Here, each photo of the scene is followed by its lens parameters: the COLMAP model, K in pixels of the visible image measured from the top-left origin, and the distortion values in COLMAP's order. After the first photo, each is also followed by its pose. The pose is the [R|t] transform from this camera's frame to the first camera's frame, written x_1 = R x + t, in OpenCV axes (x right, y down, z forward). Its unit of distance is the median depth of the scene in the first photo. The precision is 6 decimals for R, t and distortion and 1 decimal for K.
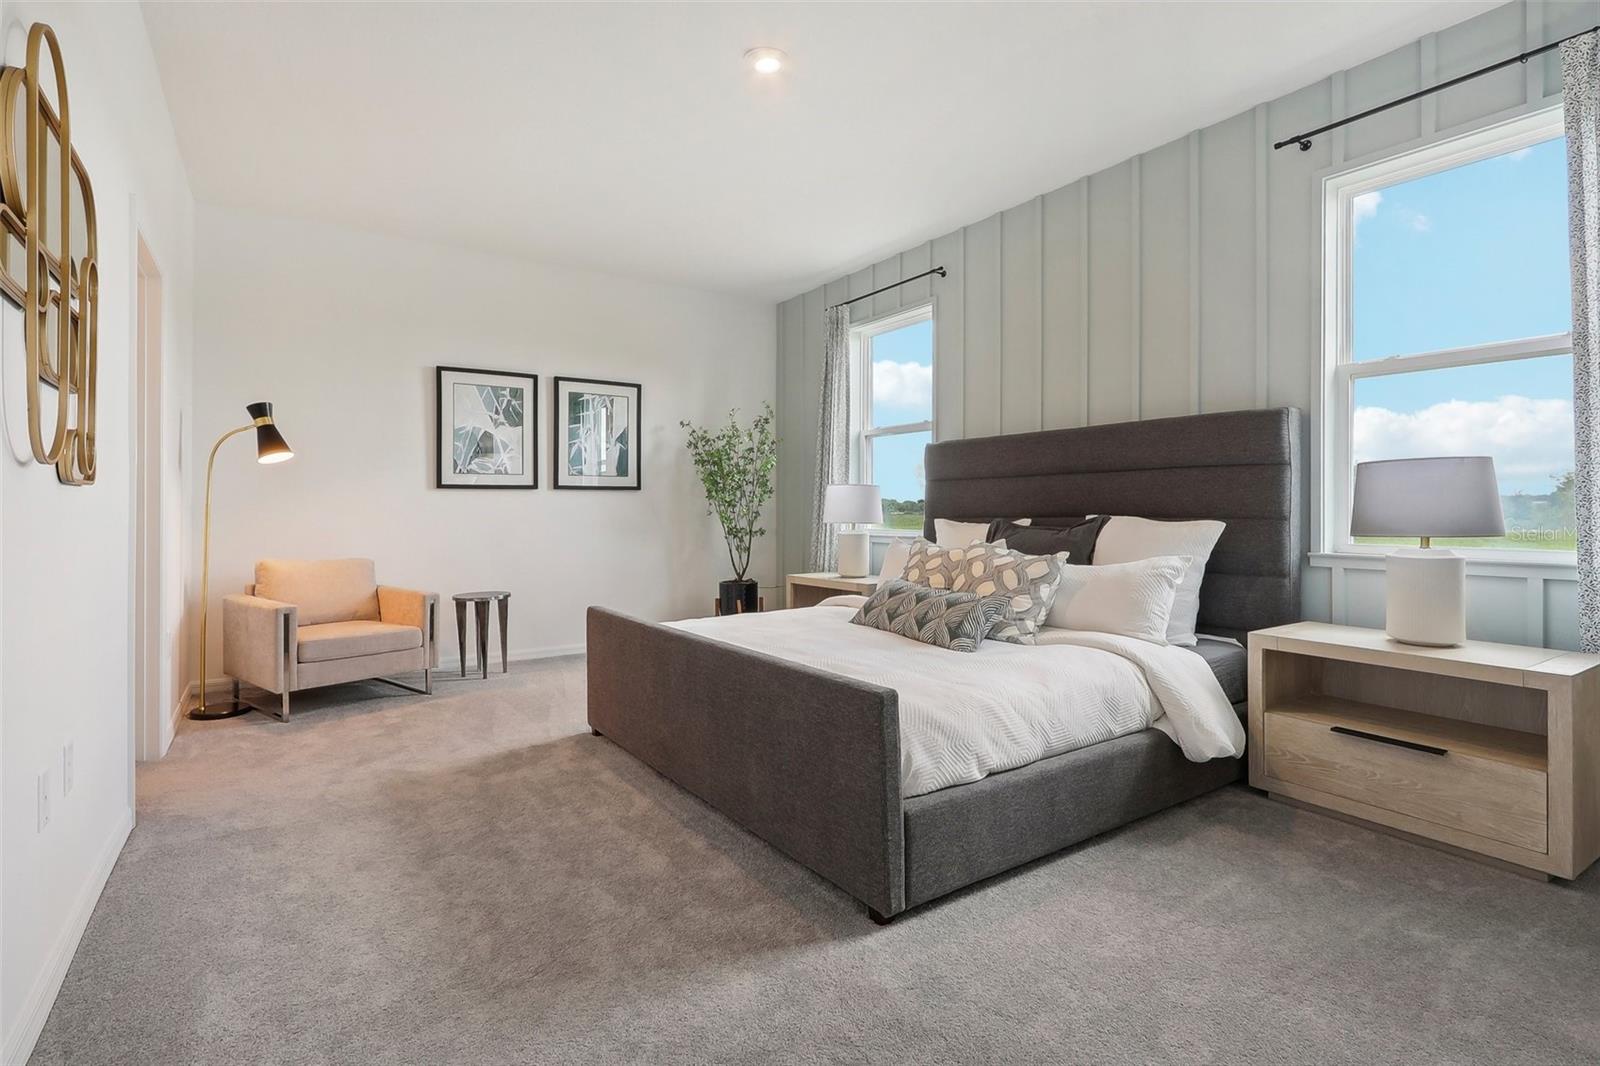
lens RADIAL K [[766.7, 0, 788.6], [0, 766.7, 498.1], [0, 0, 1]] dist [0.005612, -0.002552]
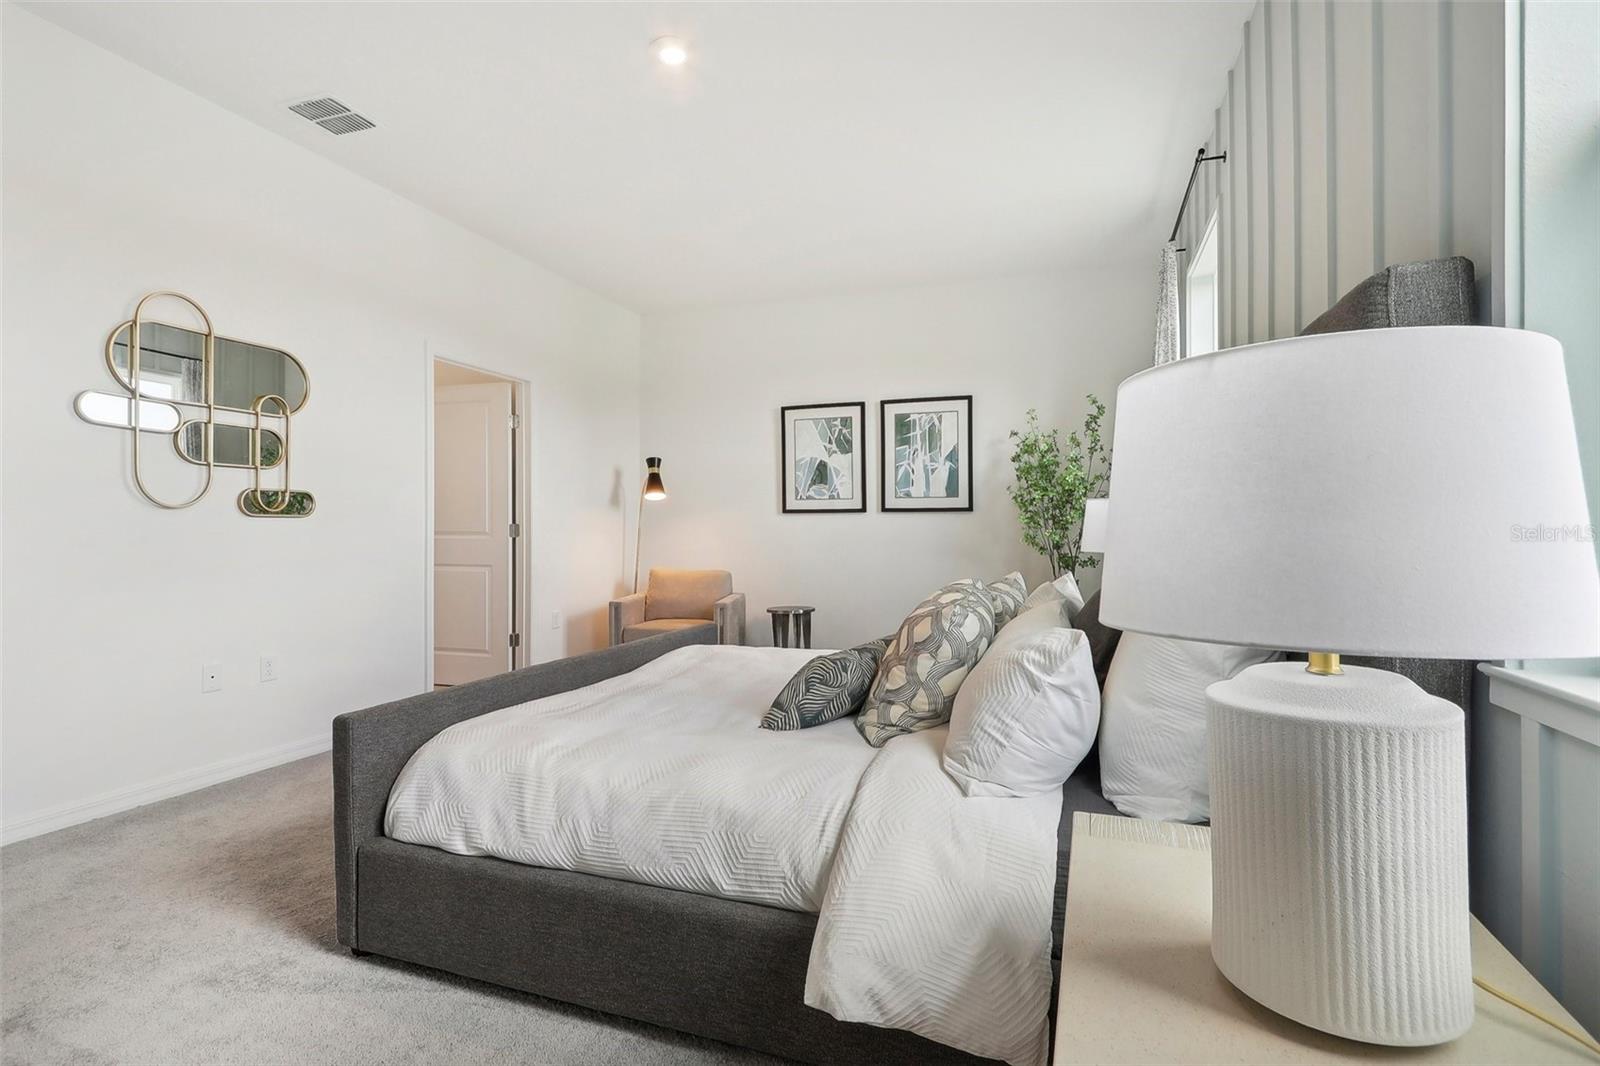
lens RADIAL K [[766.7, 0, 799.6], [0, 766.7, 522.8], [0, 0, 1]] dist [0.005612, -0.002552]
pose [[0.591353, -0.004987, -0.806397, 0.456135], [0.006133, 0.999980, -0.001686, 0.003592], [0.806389, -0.003949, 0.591372, 0.320885]]
